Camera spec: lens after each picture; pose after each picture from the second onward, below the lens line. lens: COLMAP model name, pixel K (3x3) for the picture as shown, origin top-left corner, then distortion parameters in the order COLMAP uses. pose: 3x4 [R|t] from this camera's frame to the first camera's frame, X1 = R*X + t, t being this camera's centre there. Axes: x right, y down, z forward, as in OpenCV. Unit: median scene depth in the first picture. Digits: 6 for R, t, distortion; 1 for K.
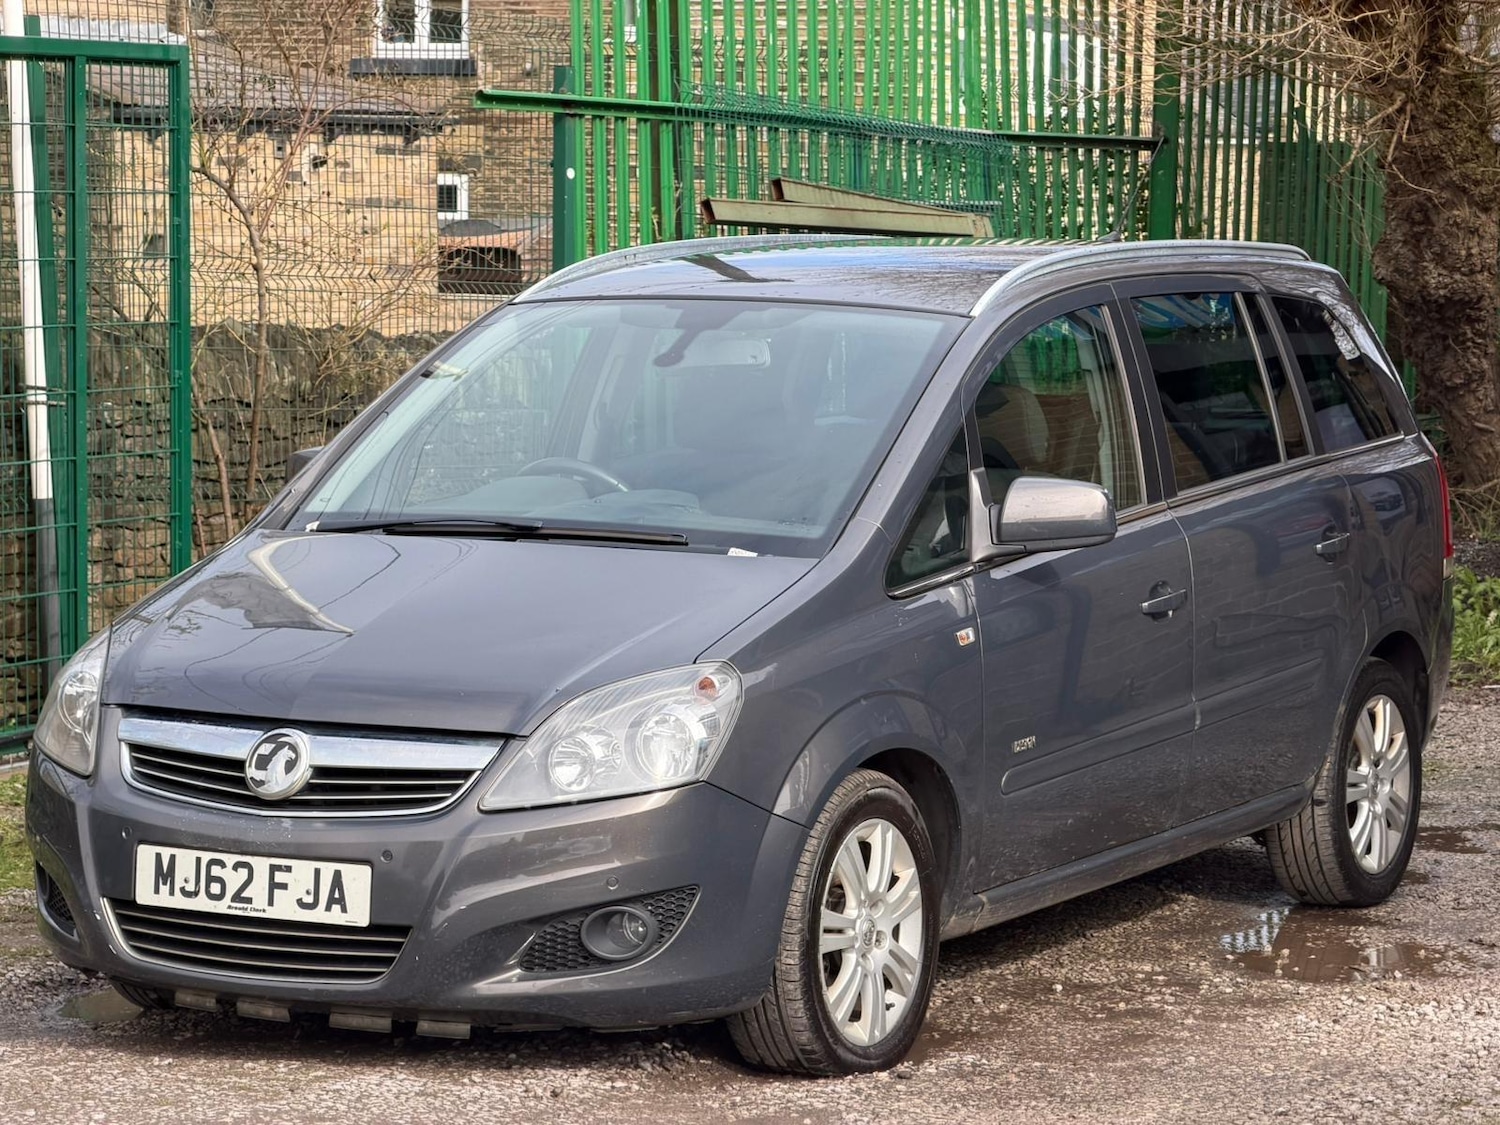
lens RADIAL K [[4245.4, 0, 698.8], [0, 4245.4, 510.6], [0, 0, 1]] dist [0.373064, 1.790746]
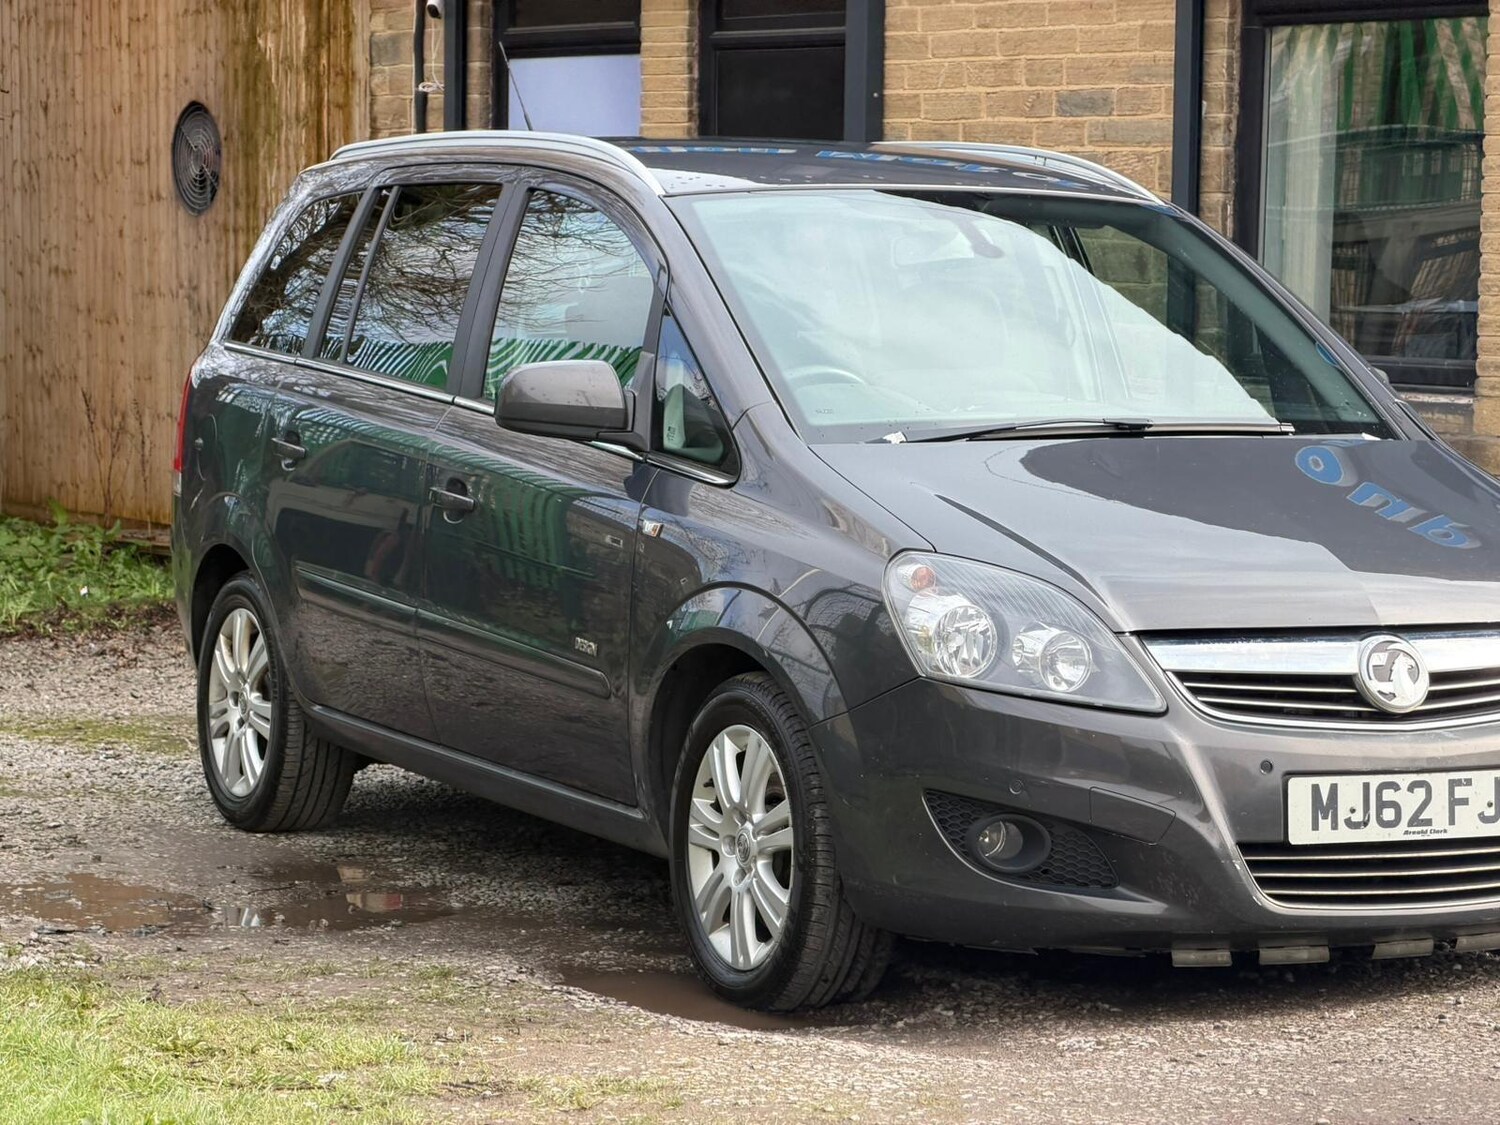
lens RADIAL K [[4376.0, 0, 665.3], [0, 4376.0, 502.0], [0, 0, 1]] dist [0.353981, -1.220485]
pose [[0.591188, -0.048034, 0.805102, -0.797984], [0.052377, 0.998404, 0.021106, -0.004427], [-0.804831, 0.029692, 0.592761, 0.476520]]
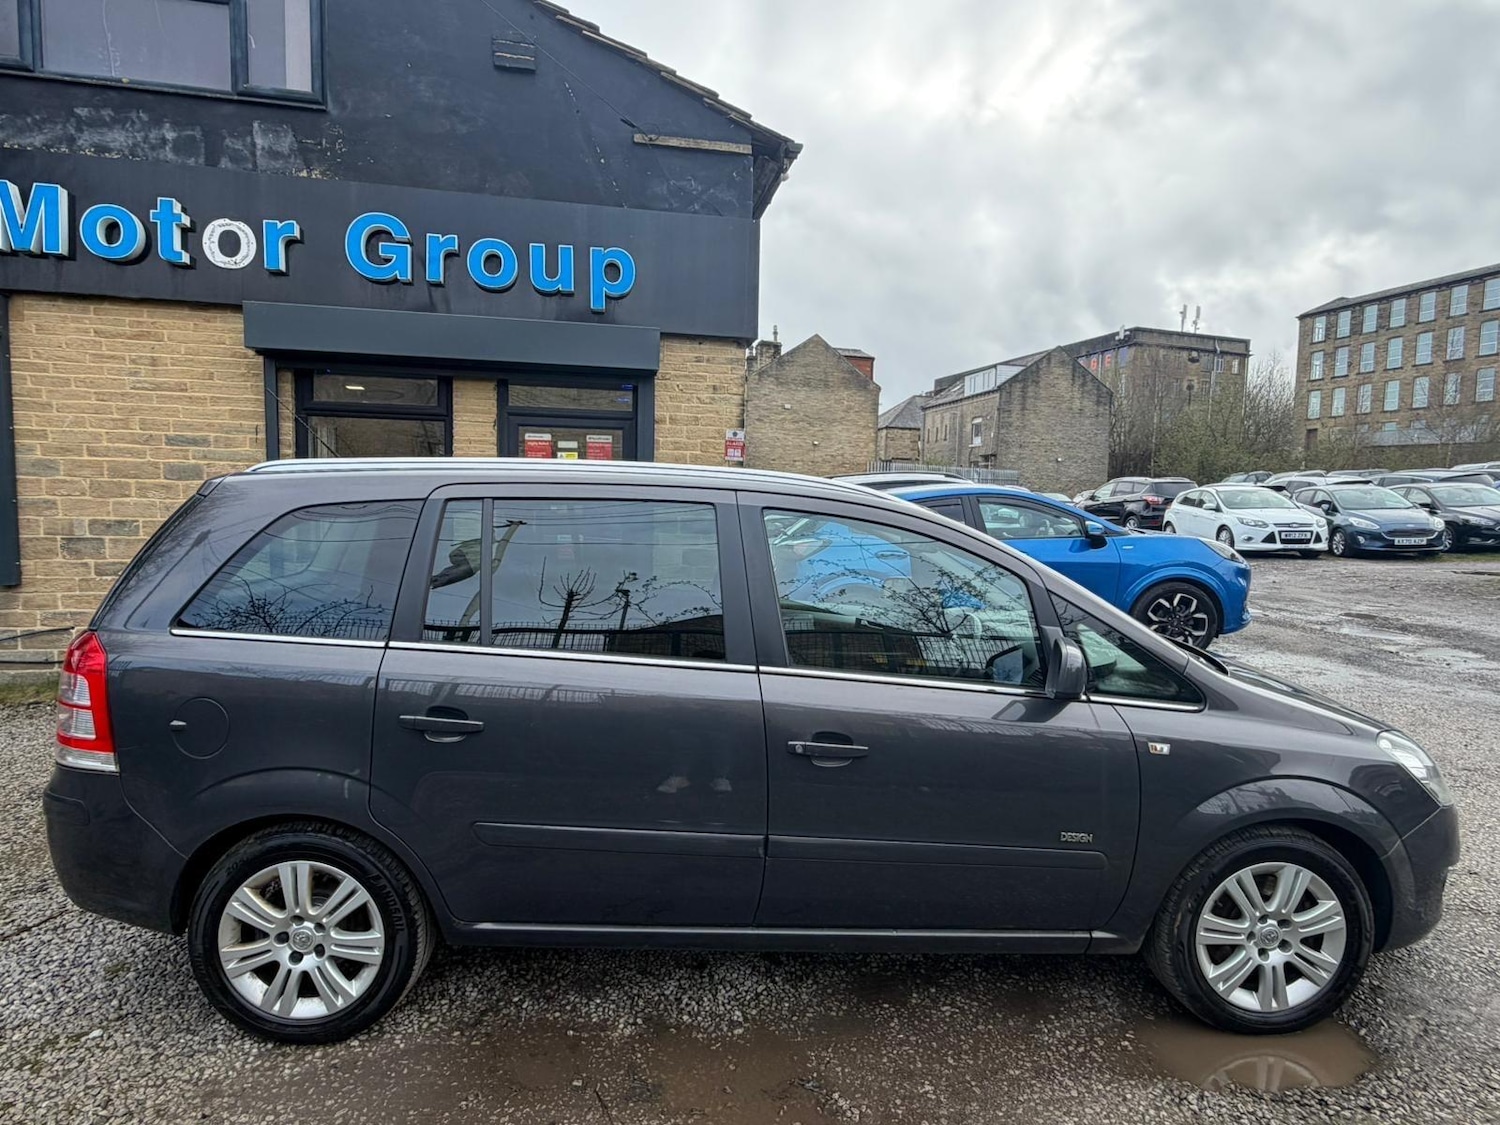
lens RADIAL K [[794.6, 0, 718.2], [0, 794.6, 559.2], [0, 0, 1]] dist [0.000489, -0.000280]
pose [[-0.511399, -0.085884, 0.855041, -0.226915], [0.040161, 0.991517, 0.123613, -0.070800], [-0.858404, 0.097555, -0.503612, 1.220078]]
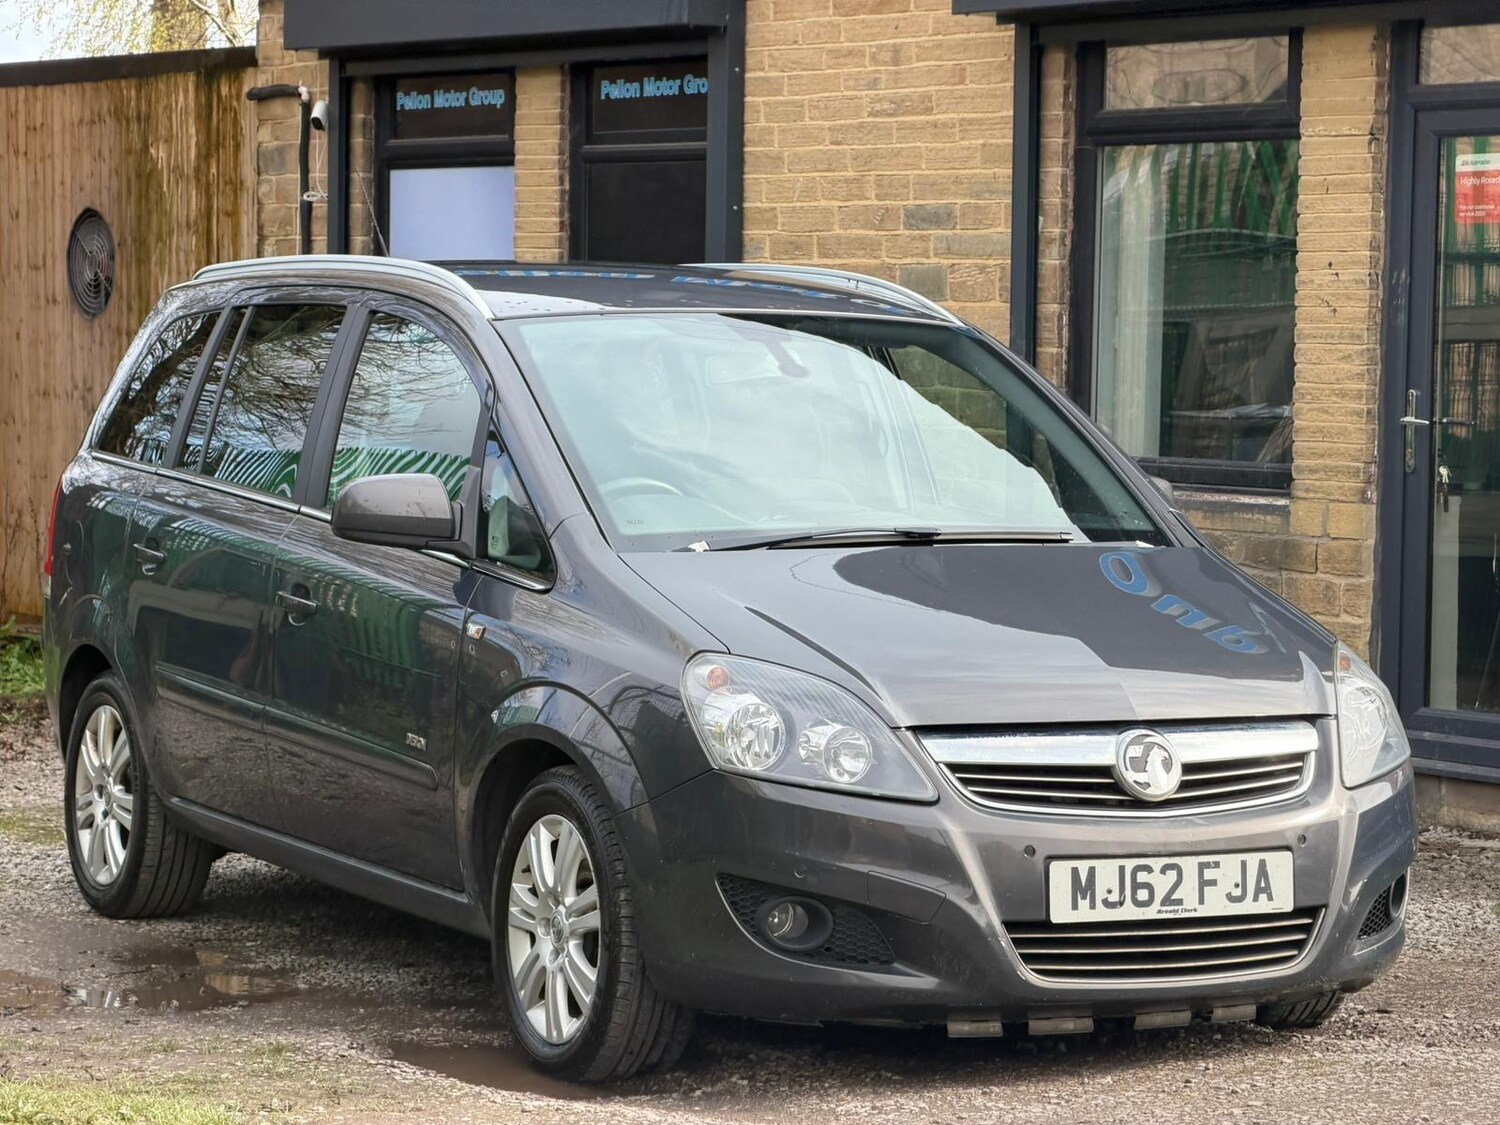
lens RADIAL K [[4376.0, 0, 665.3], [0, 4376.0, 502.0], [0, 0, 1]] dist [0.353981, -1.220485]
pose [[0.577826, -0.033656, 0.815466, -0.836128], [0.054665, 0.998502, 0.002475, -0.008534], [-0.814327, 0.043147, 0.578800, 0.420185]]
